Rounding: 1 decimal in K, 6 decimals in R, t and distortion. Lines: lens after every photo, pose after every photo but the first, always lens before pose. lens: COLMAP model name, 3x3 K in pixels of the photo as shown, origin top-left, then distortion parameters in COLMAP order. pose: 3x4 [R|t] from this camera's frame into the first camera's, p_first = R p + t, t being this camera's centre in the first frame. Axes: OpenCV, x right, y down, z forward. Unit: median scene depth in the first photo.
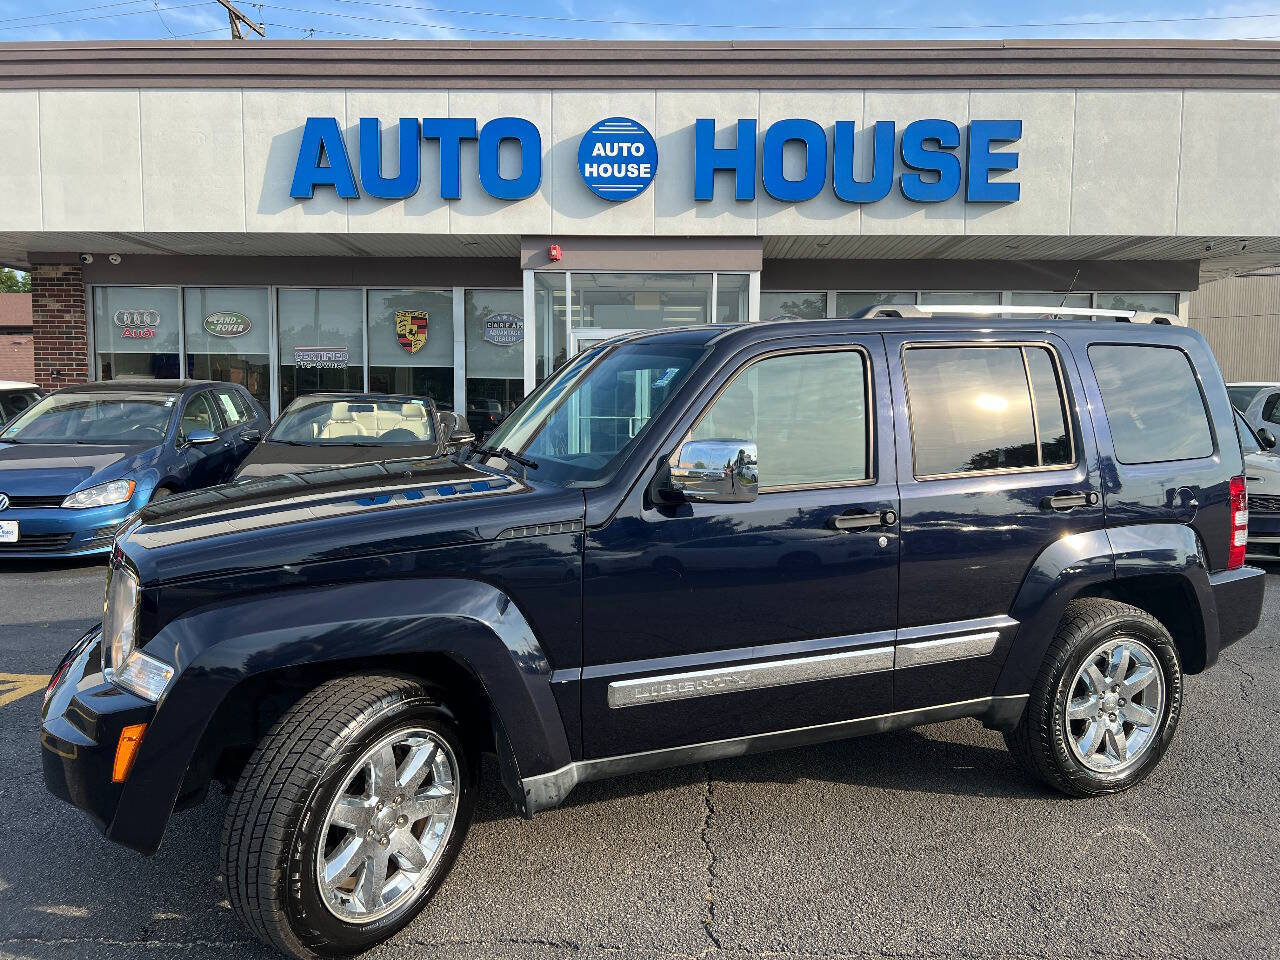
lens RADIAL K [[967.3, 0, 645.5], [0, 967.3, 480.6], [0, 0, 1]] dist [0.052595, -0.062885]
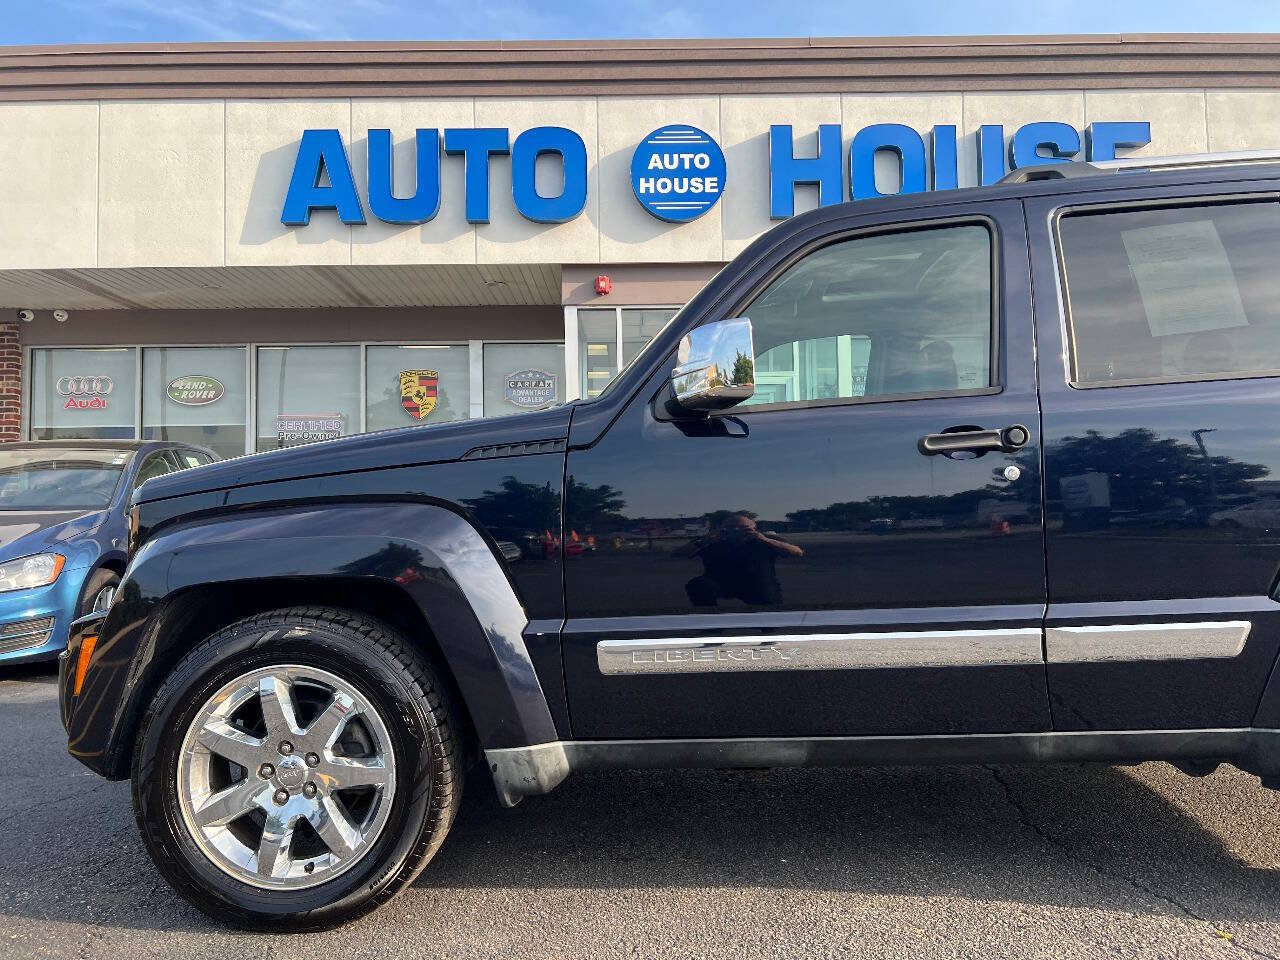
lens RADIAL K [[967.3, 0, 645.3], [0, 967.3, 470.4], [0, 0, 1]] dist [0.052595, -0.062885]
pose [[0.998908, -0.024090, 0.040026, -0.096371], [0.029115, 0.991069, -0.130132, 0.031851], [-0.036533, 0.131155, 0.990688, 0.204397]]
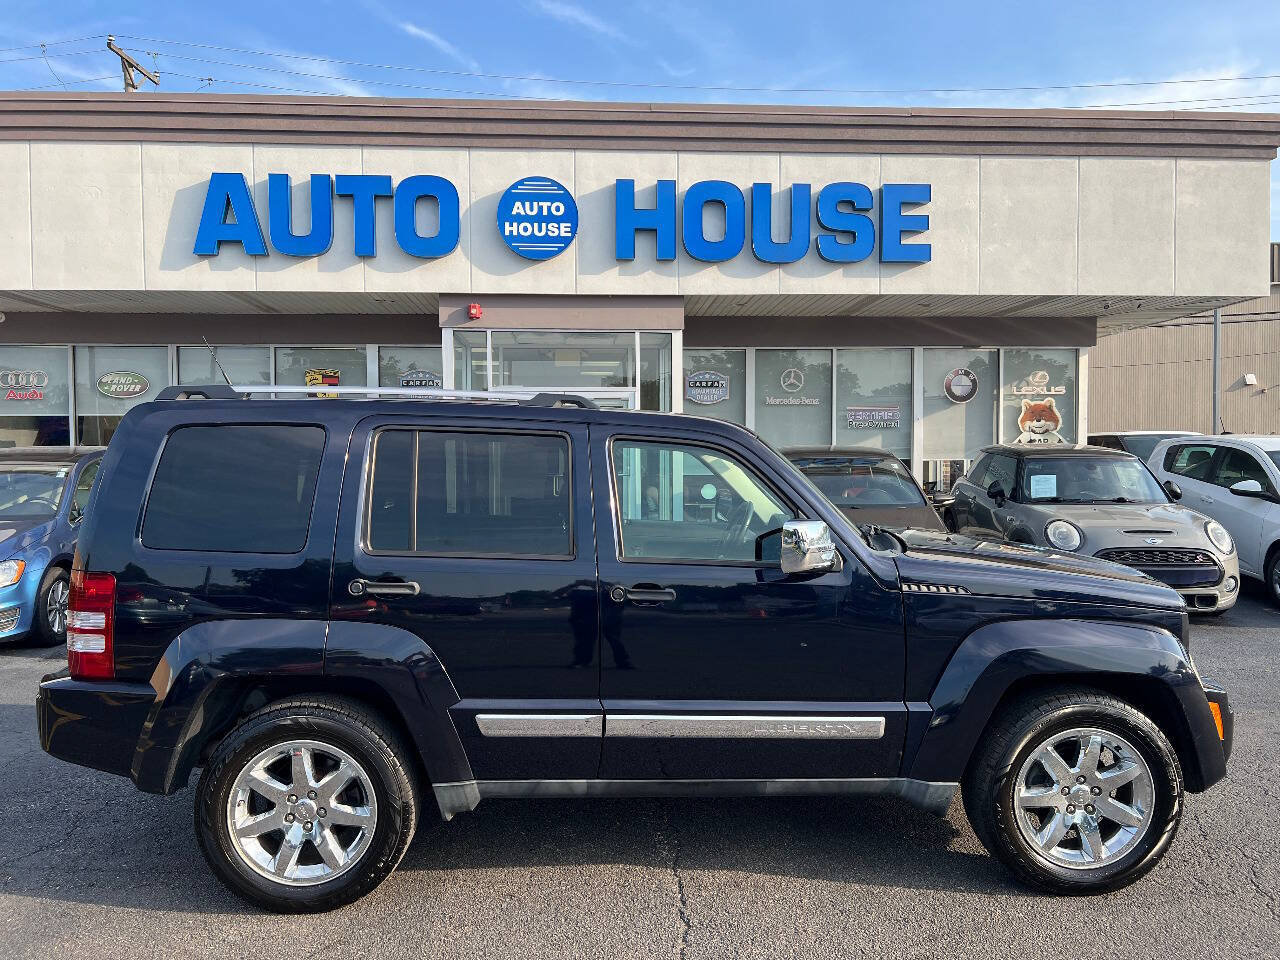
lens RADIAL K [[967.3, 0, 643.8], [0, 967.3, 487.4], [0, 0, 1]] dist [0.052595, -0.062885]
pose [[0.995586, -0.017712, 0.092169, -0.016923], [0.021427, 0.998991, -0.039465, -0.014814], [-0.091377, 0.041266, 0.994961, 0.016023]]
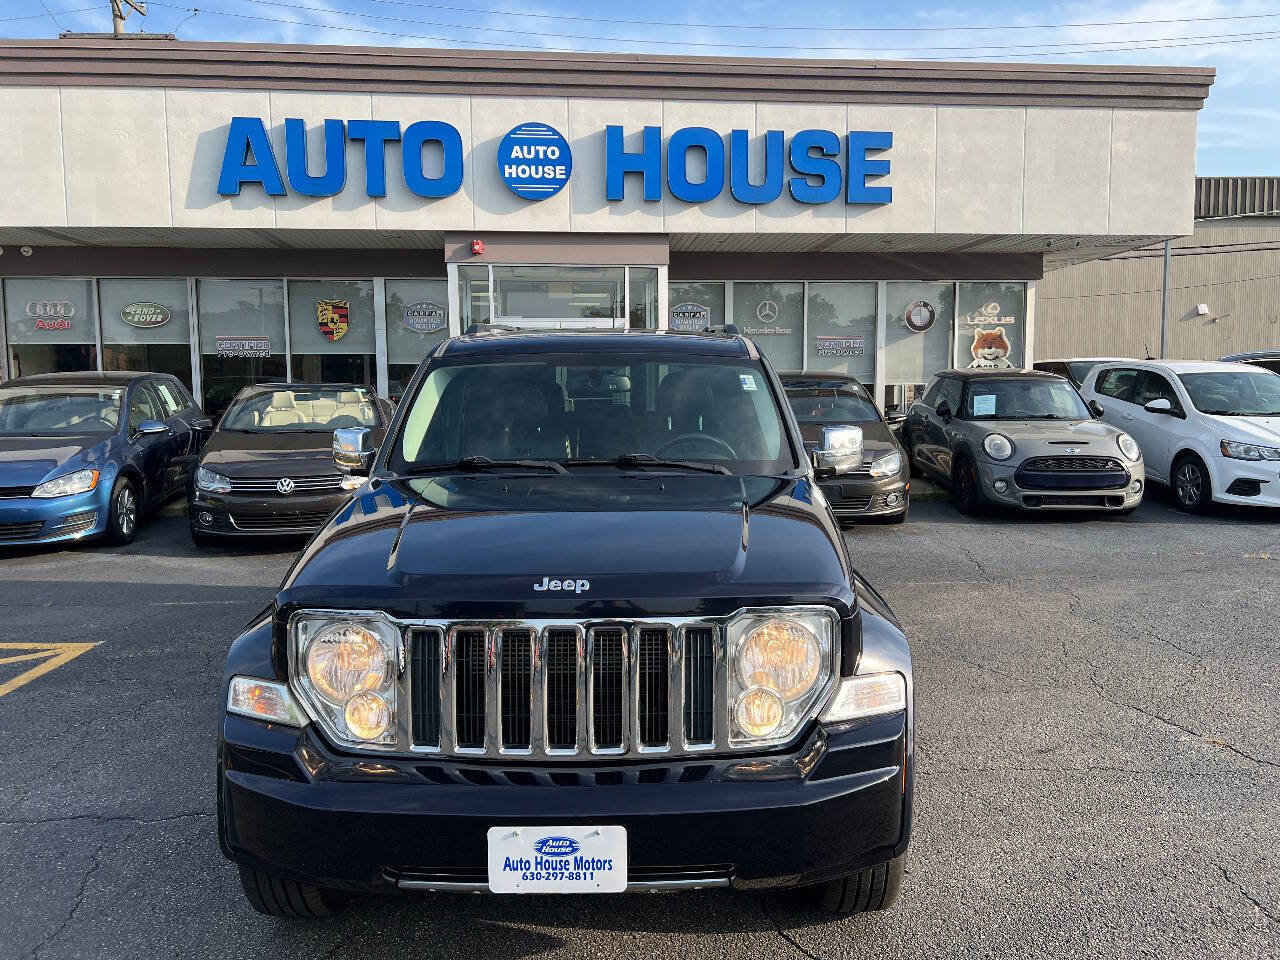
lens RADIAL K [[967.3, 0, 654.4], [0, 967.3, 473.3], [0, 0, 1]] dist [0.052595, -0.062885]
pose [[0.991754, -0.028359, 0.124976, -0.041553], [0.026214, 0.999480, 0.018772, -0.000534], [-0.125443, -0.015341, 0.991982, -0.094812]]
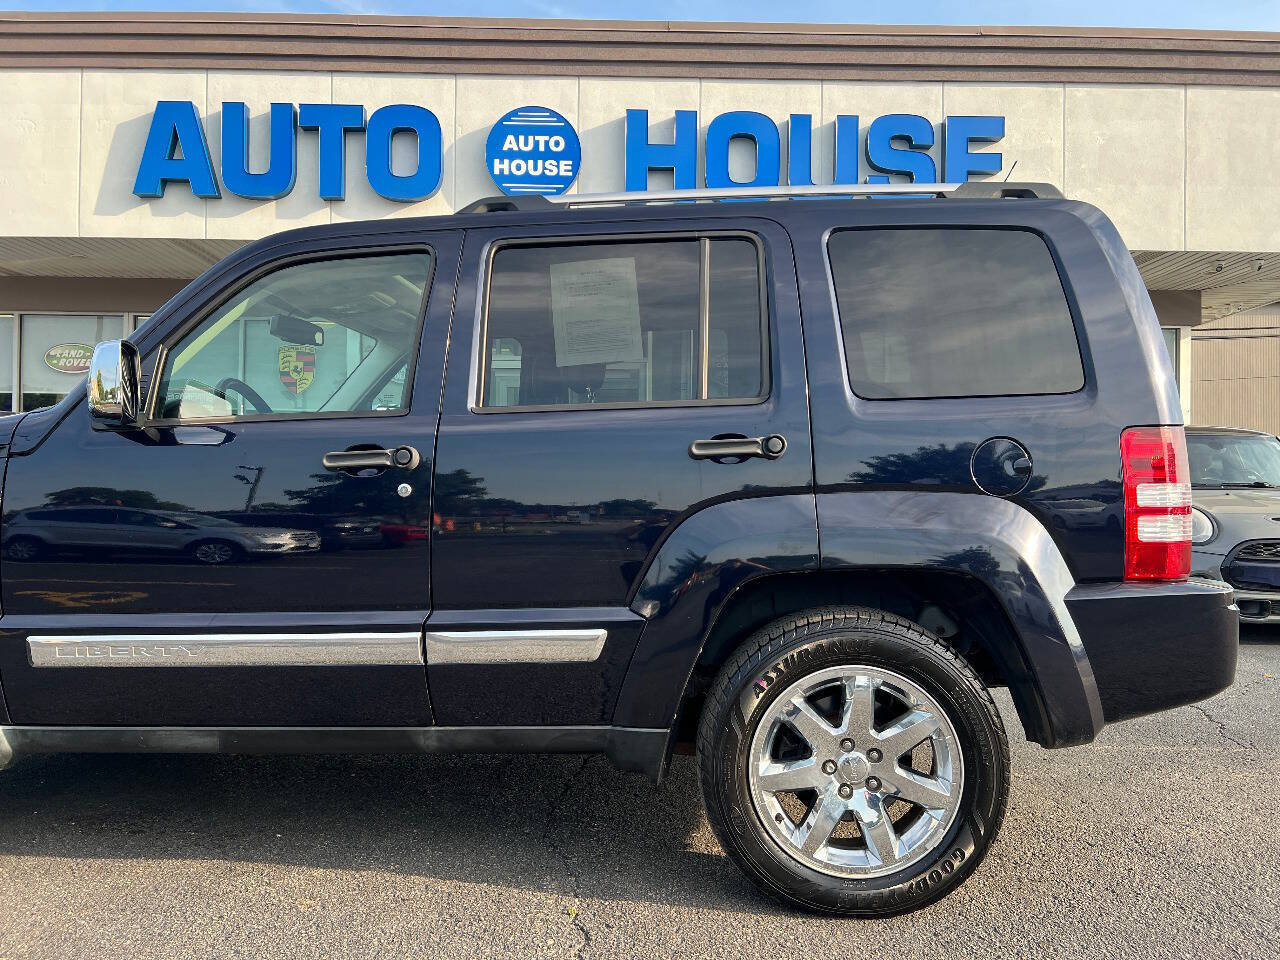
lens RADIAL K [[967.3, 0, 645.5], [0, 967.3, 486.5], [0, 0, 1]] dist [0.052595, -0.062885]
pose [[0.999149, -0.000359, 0.041250, 0.033535], [0.003810, 0.996492, -0.083600, 0.025965], [-0.041076, 0.083686, 0.995645, 0.181817]]
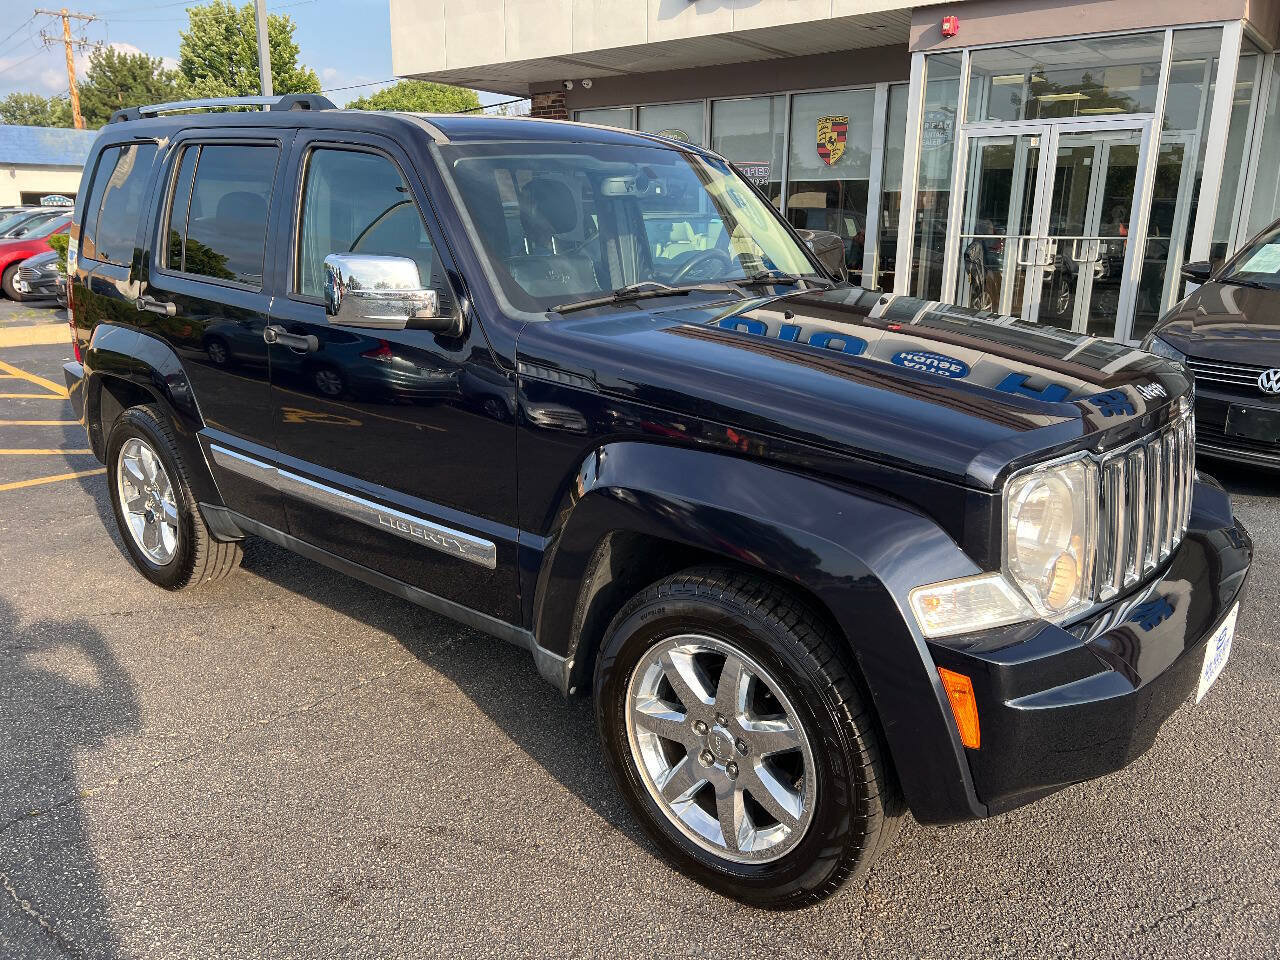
lens RADIAL K [[967.3, 0, 648.2], [0, 967.3, 480.9], [0, 0, 1]] dist [0.052595, -0.062885]
pose [[0.789327, 0.158243, -0.593231, 0.253567], [-0.050958, 0.979766, 0.193548, -0.010968], [0.611855, -0.122543, 0.781420, 0.176178]]
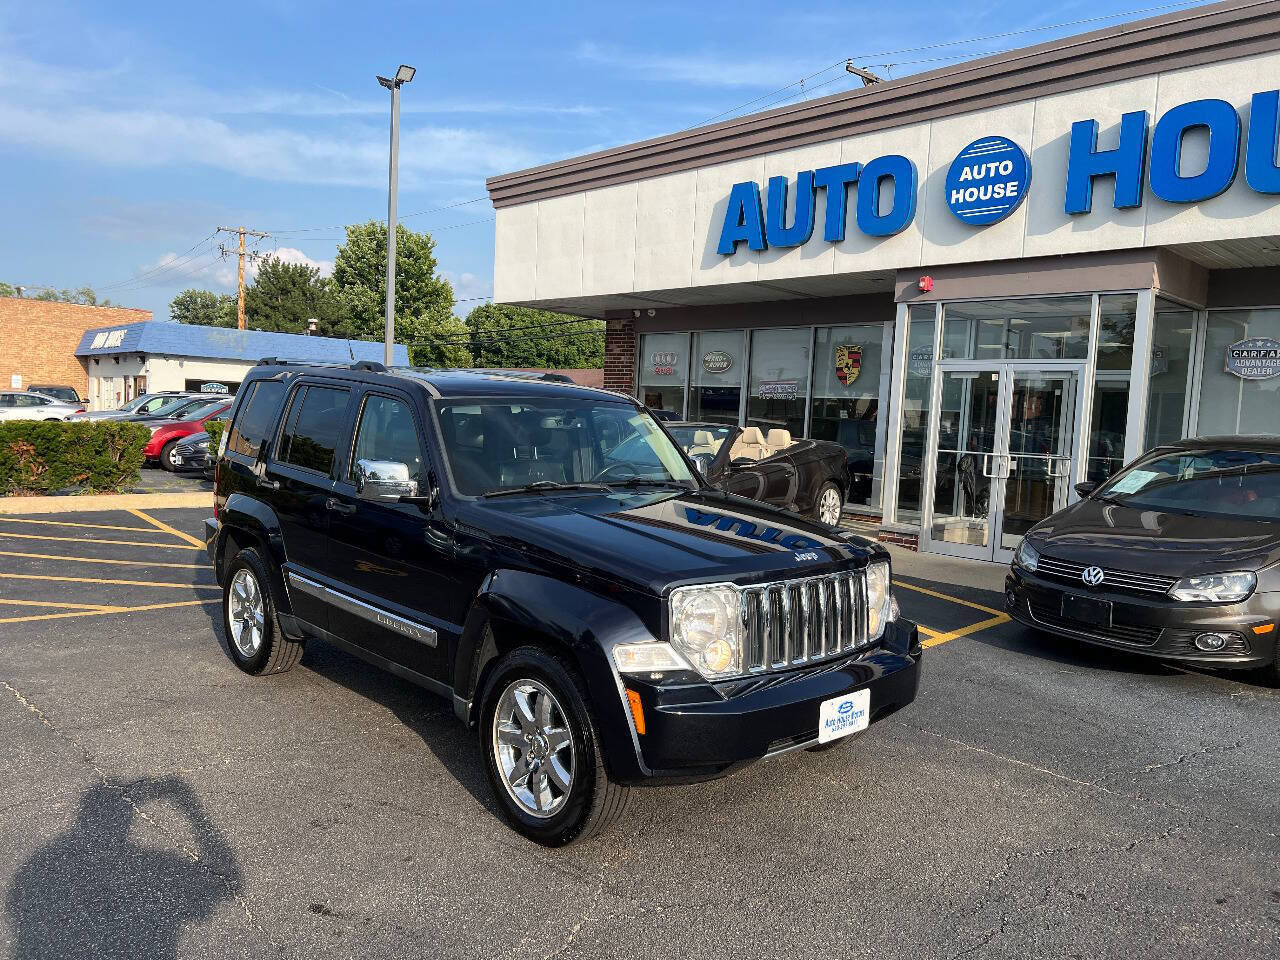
lens RADIAL K [[967.3, 0, 647.4], [0, 967.3, 491.2], [0, 0, 1]] dist [0.052595, -0.062885]
pose [[0.716836, 0.079284, -0.692720, 0.413037], [-0.091449, 0.995622, 0.019320, -0.020437], [0.691219, 0.049499, 0.720948, 0.109329]]
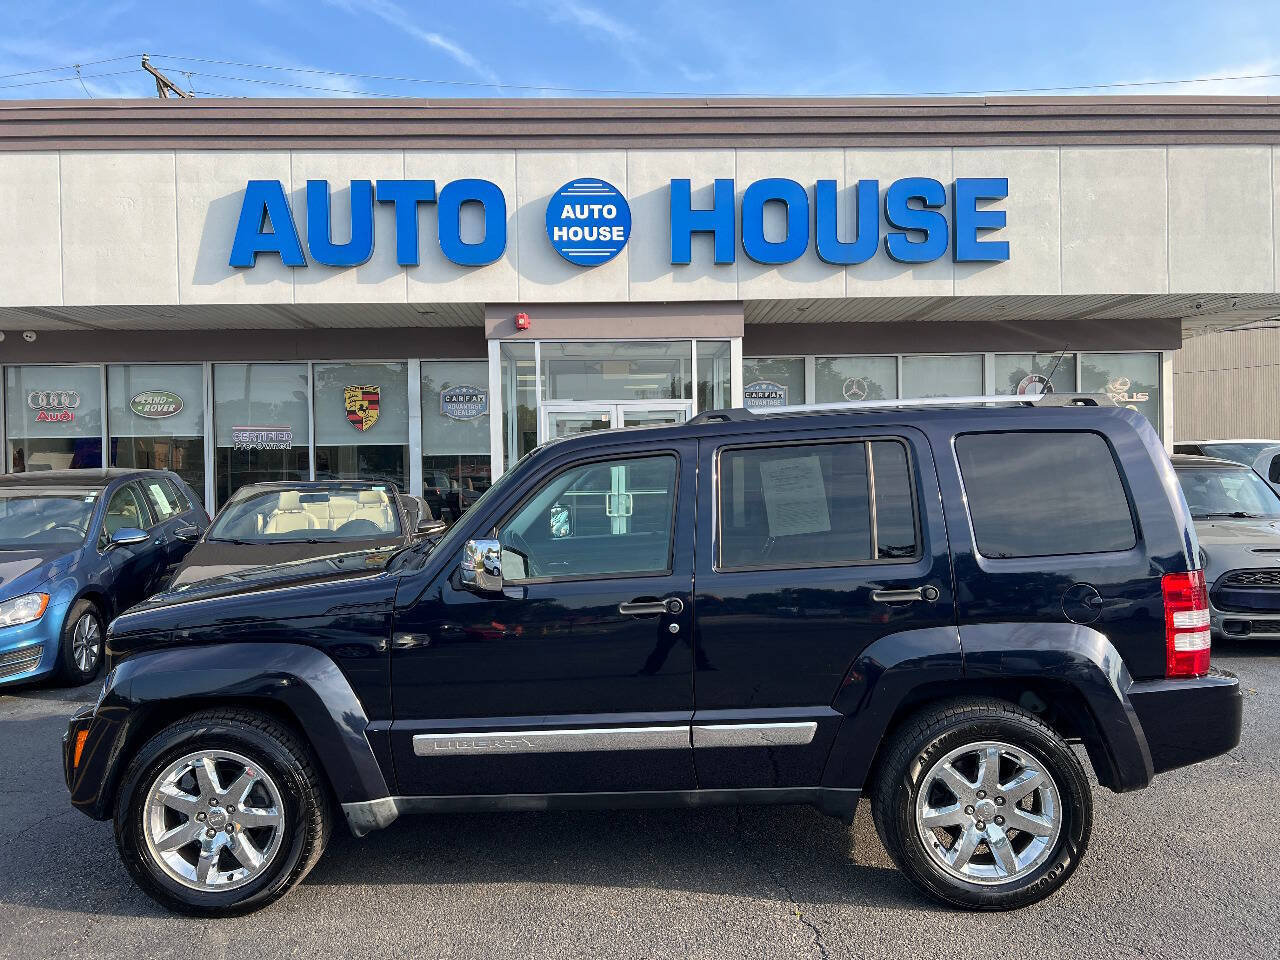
lens RADIAL K [[967.3, 0, 643.6], [0, 967.3, 481.2], [0, 0, 1]] dist [0.052595, -0.062885]
pose [[0.997668, -0.026671, 0.062830, -0.040827], [0.030663, 0.997513, -0.063456, -0.020428], [-0.060981, 0.065235, 0.996005, 0.081892]]
